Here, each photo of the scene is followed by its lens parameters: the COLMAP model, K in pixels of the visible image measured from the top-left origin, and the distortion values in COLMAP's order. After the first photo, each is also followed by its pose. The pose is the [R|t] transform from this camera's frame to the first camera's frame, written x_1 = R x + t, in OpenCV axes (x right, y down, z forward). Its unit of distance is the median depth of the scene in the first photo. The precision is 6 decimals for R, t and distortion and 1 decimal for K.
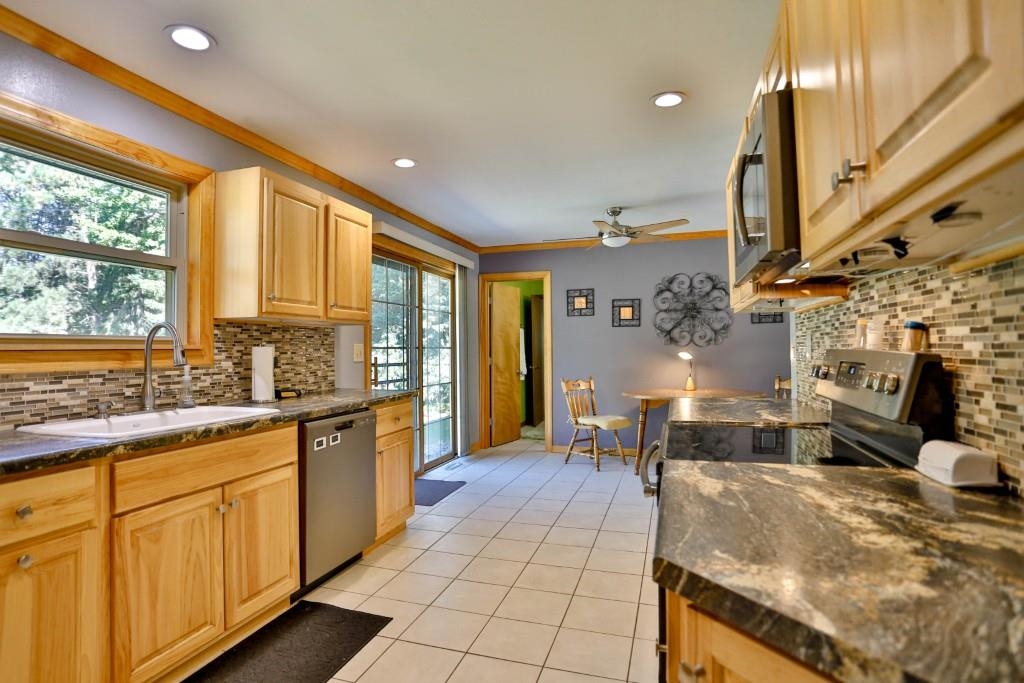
lens RADIAL K [[546.2, 0, 519.7], [0, 546.2, 345.8], [0, 0, 1]] dist [-0.053336, 0.016426]
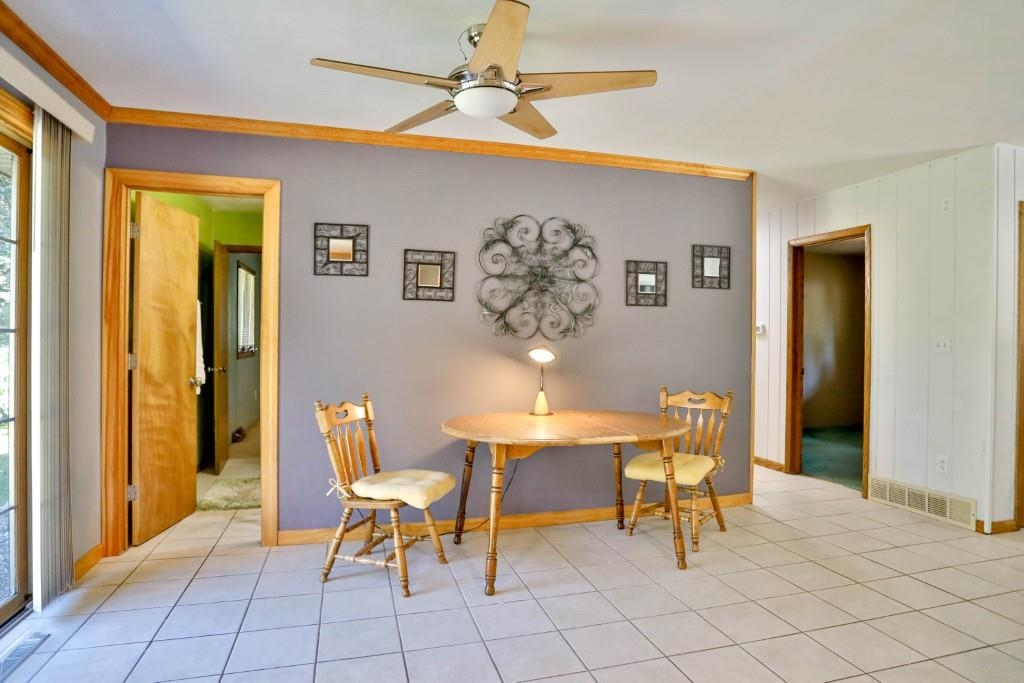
lens RADIAL K [[546.2, 0, 509.7], [0, 546.2, 344.3], [0, 0, 1]] dist [-0.053336, 0.016426]
pose [[0.836079, 0.015796, 0.548382, -0.037606], [-0.023215, 0.999709, 0.006599, 0.003460], [-0.548118, -0.018248, 0.836202, 0.505503]]
